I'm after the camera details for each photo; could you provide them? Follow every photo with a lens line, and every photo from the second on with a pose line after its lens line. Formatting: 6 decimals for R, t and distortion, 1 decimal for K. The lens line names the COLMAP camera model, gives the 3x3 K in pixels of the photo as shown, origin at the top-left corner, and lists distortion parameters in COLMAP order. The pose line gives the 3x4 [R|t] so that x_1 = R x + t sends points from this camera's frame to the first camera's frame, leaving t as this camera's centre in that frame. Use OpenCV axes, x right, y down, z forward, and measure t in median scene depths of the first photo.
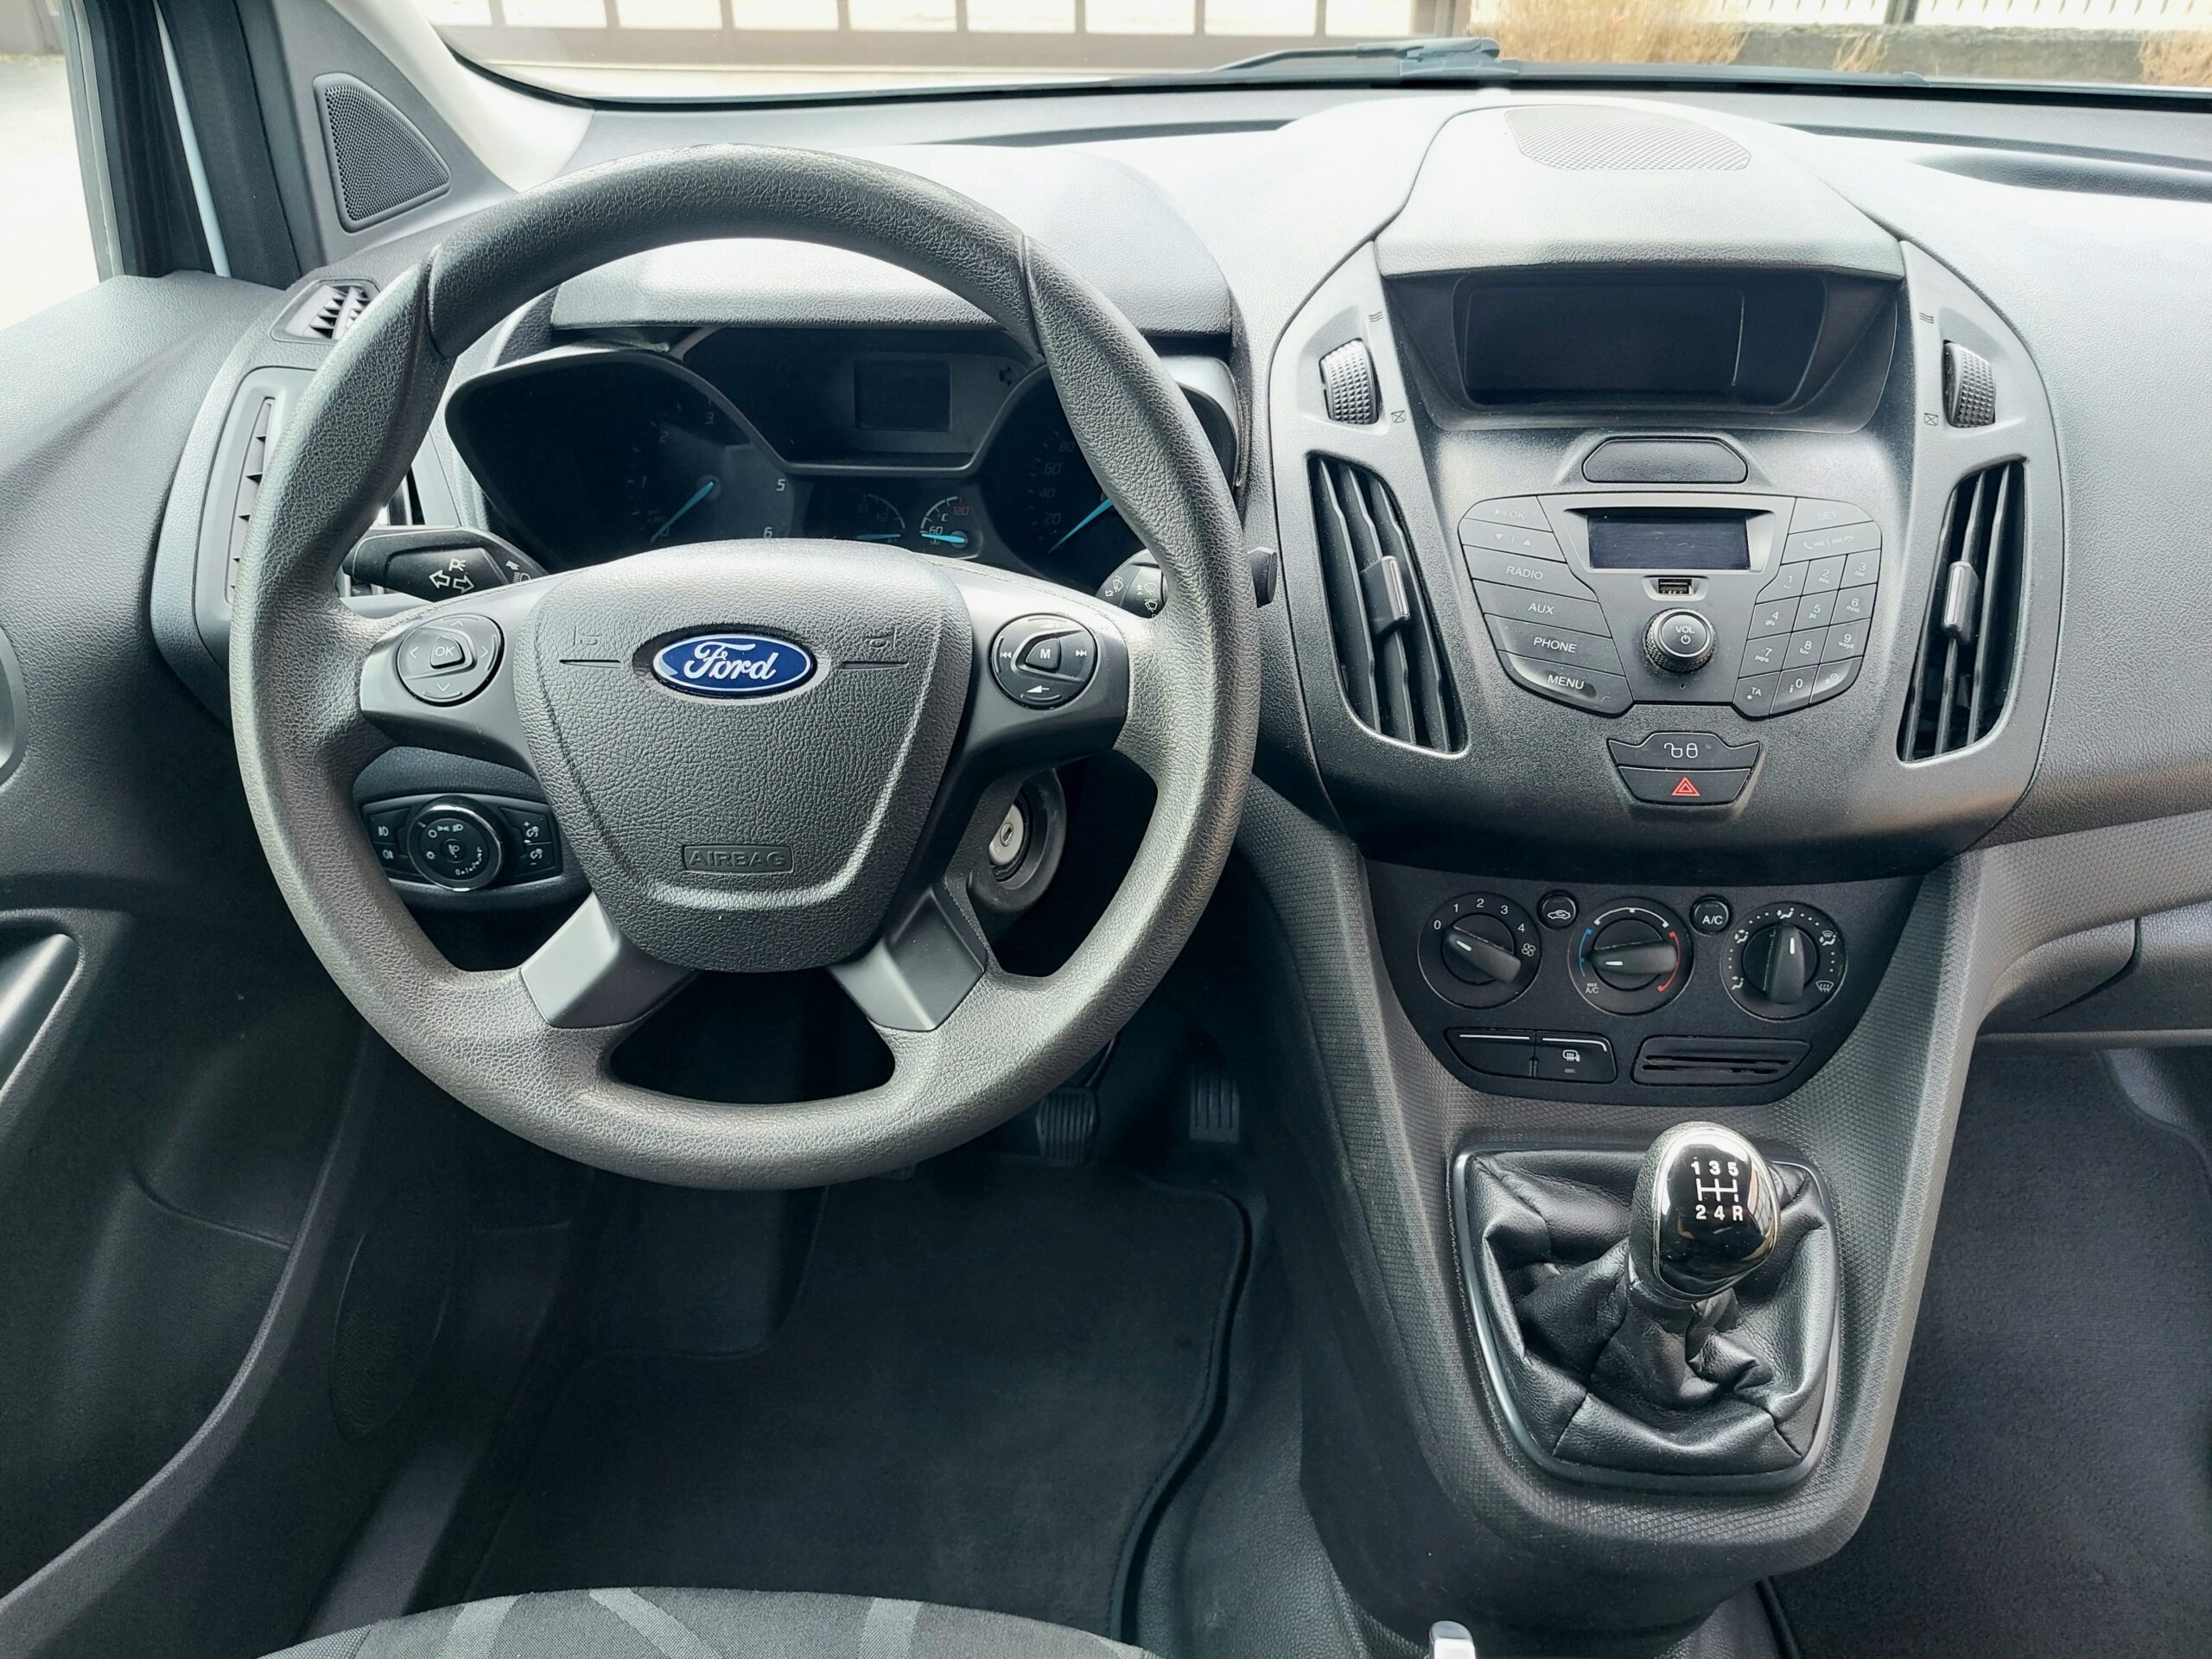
lens RADIAL K [[1643.9, 0, 1106.0], [0, 1643.9, 829.5], [0, 0, 1]] dist [0.044291, -0.004708]
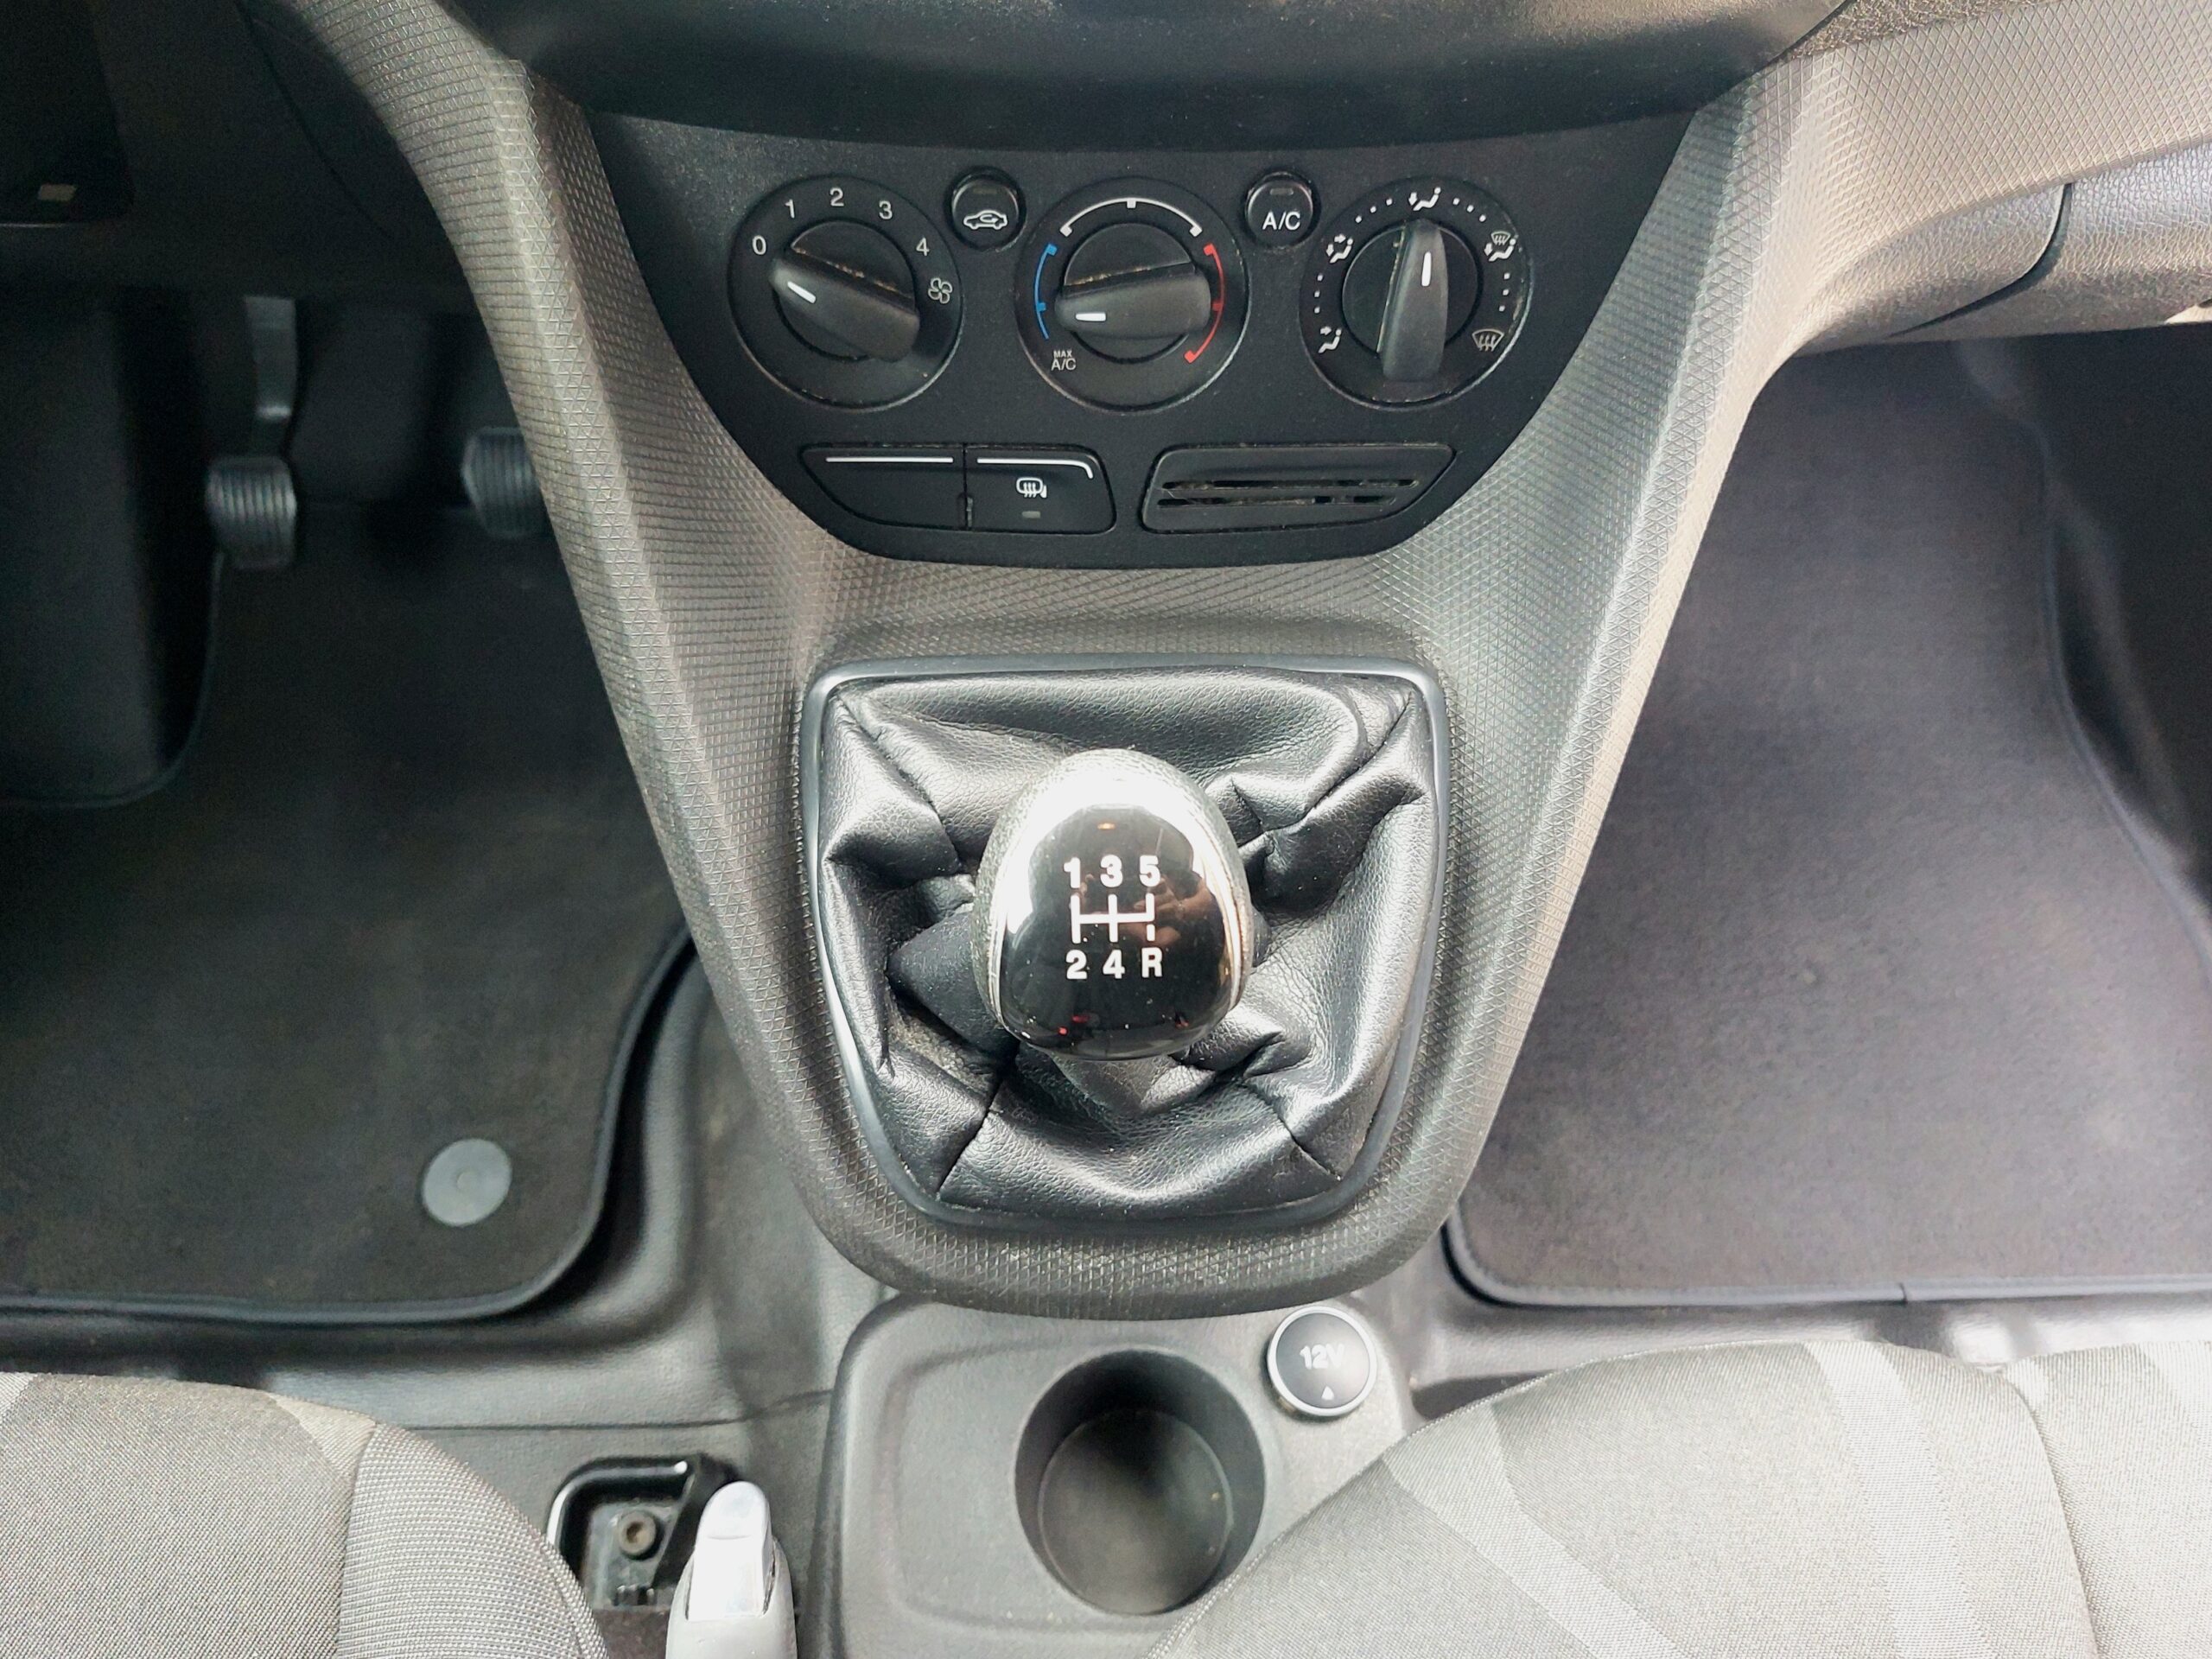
lens RADIAL K [[1591.4, 0, 1106.0], [0, 1591.4, 752.0], [0, 0, 1]] dist [0.122466, -0.206188]
pose [[0.995990, -0.061905, 0.064591, 0.273885], [0.027175, 0.897180, 0.440828, -0.017722], [-0.085239, -0.437305, 0.895264, 0.497377]]
